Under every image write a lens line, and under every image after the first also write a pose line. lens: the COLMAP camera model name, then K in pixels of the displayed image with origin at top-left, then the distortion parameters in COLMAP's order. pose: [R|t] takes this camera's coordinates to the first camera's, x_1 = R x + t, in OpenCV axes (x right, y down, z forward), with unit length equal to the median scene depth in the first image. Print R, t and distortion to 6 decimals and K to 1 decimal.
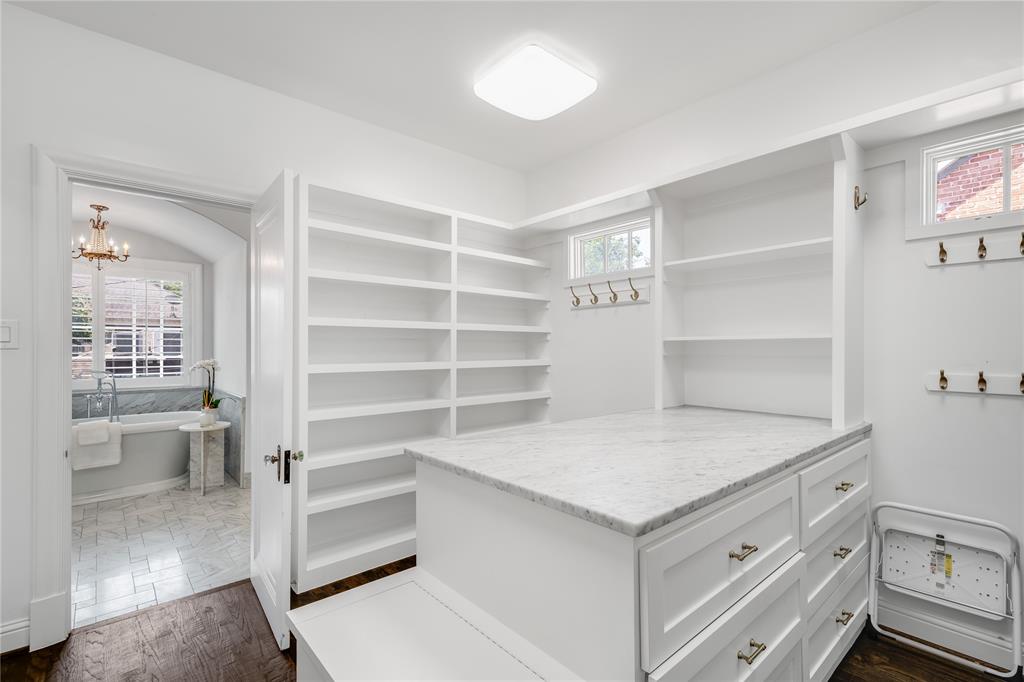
lens RADIAL K [[460.1, 0, 511.3], [0, 460.1, 345.3], [0, 0, 1]] dist [0.019385, -0.000575]
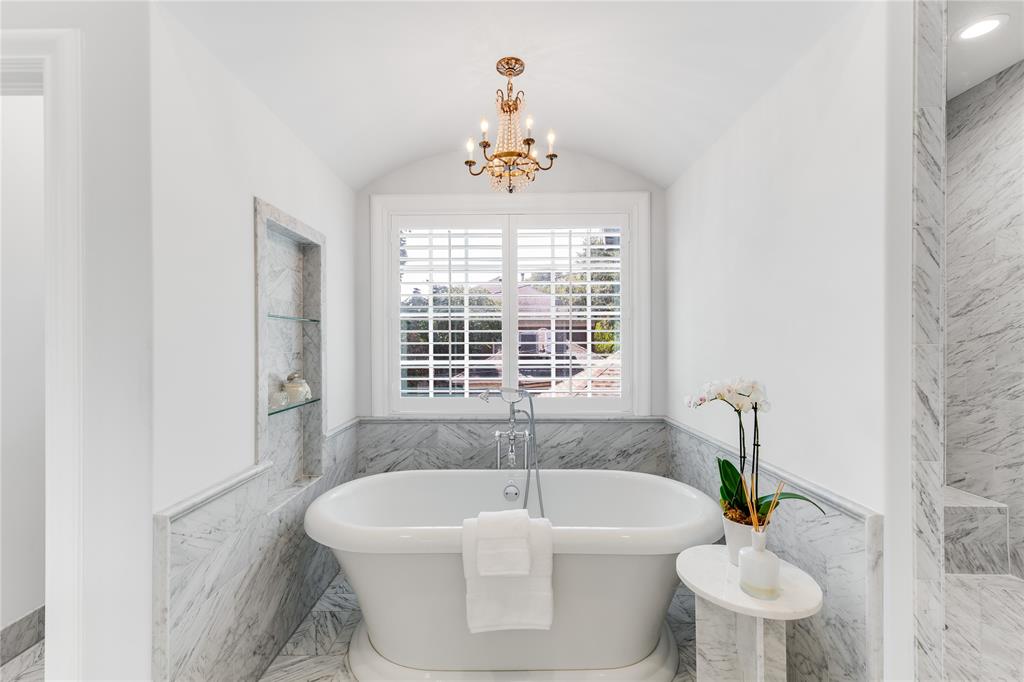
lens RADIAL K [[460.1, 0, 511.3], [0, 460.1, 345.3], [0, 0, 1]] dist [0.019385, -0.000575]
pose [[0.750460, -0.002726, -0.660910, -0.549458], [0.006428, 0.999974, 0.003175, 0.002693], [0.660885, -0.006631, 0.750458, 0.621718]]
